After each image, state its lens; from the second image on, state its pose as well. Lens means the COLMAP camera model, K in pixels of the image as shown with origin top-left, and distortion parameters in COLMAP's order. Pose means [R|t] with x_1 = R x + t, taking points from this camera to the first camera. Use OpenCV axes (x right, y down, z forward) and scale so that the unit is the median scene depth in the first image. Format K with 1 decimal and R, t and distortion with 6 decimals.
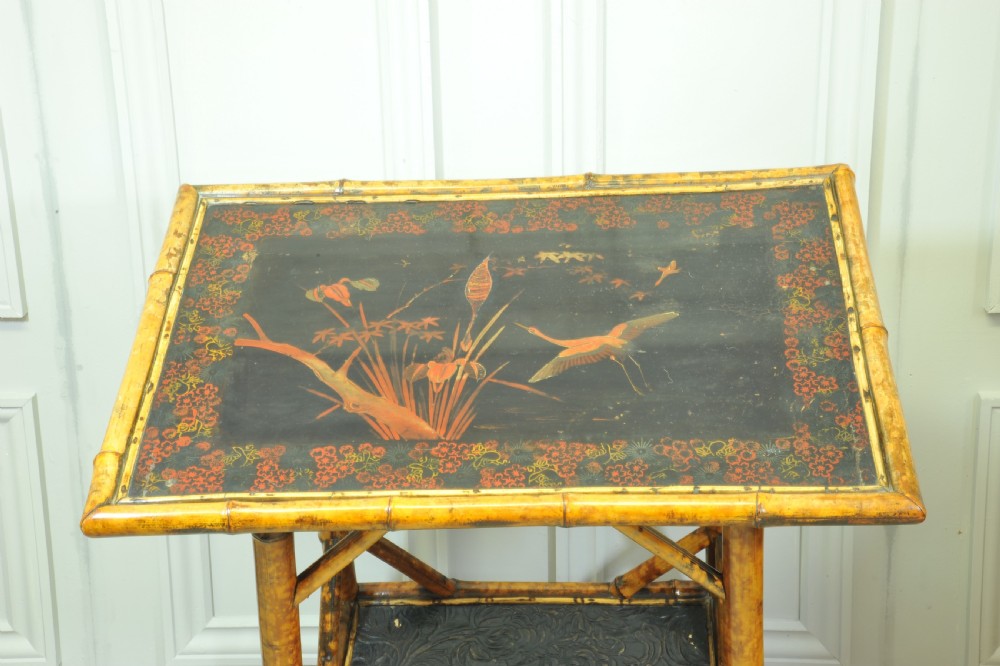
lens RADIAL K [[1736.7, 0, 501.0], [0, 1736.7, 337.3], [0, 0, 1]] dist [0.342613, 0.000000]
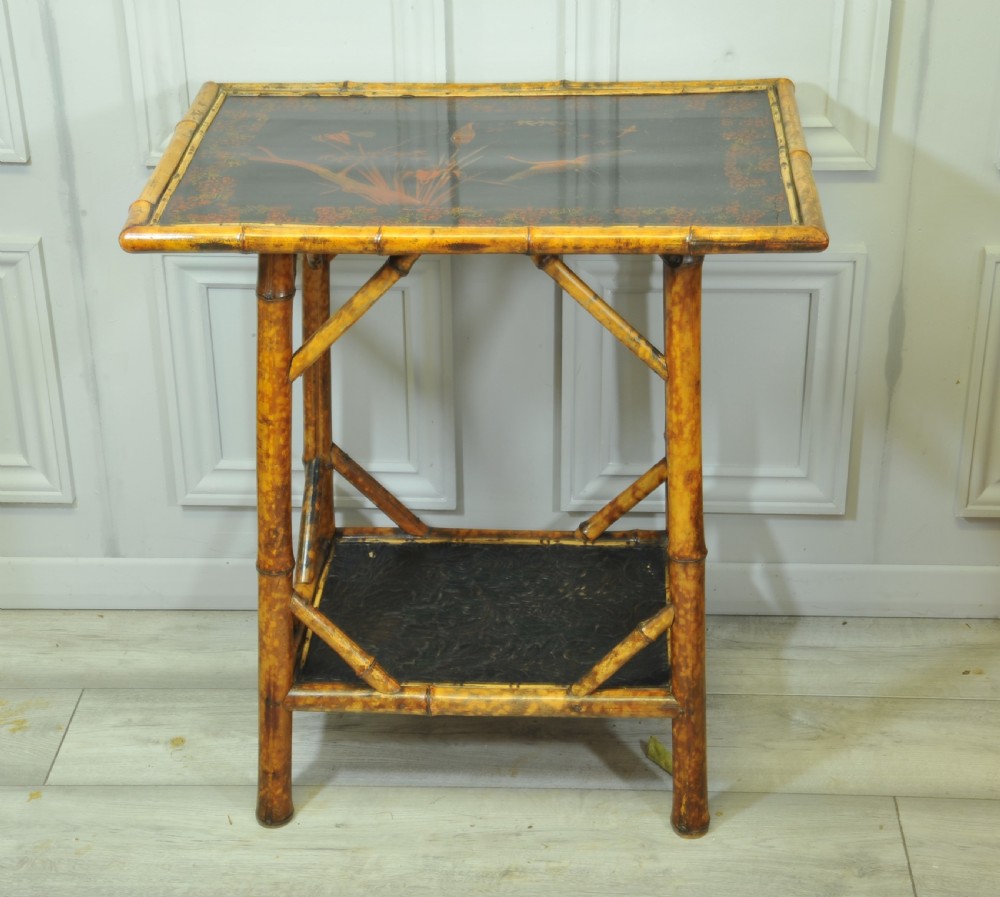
lens RADIAL K [[2088.7, 0, 502.7], [0, 2088.7, 463.6], [0, 0, 1]] dist [0.218452, 0.000000]
pose [[0.999233, 0.039167, 0.000075, 0.022673], [-0.038118, 0.972893, -0.228091, 0.520709], [-0.009006, 0.227913, 0.973640, -0.310919]]
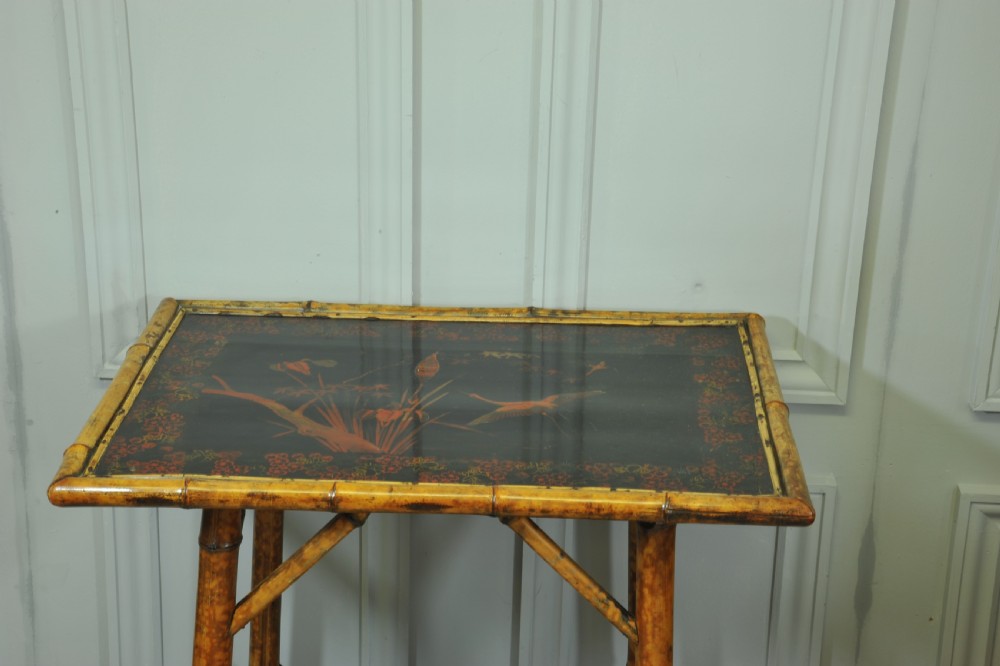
lens RADIAL K [[1825.7, 0, 502.5], [0, 1825.7, 328.8], [0, 0, 1]] dist [0.381966, 0.000000]
pose [[0.997520, 0.067677, 0.019351, 0.011369], [-0.057535, 0.942322, -0.329725, 0.346409], [-0.040550, 0.327794, 0.943879, -0.116855]]
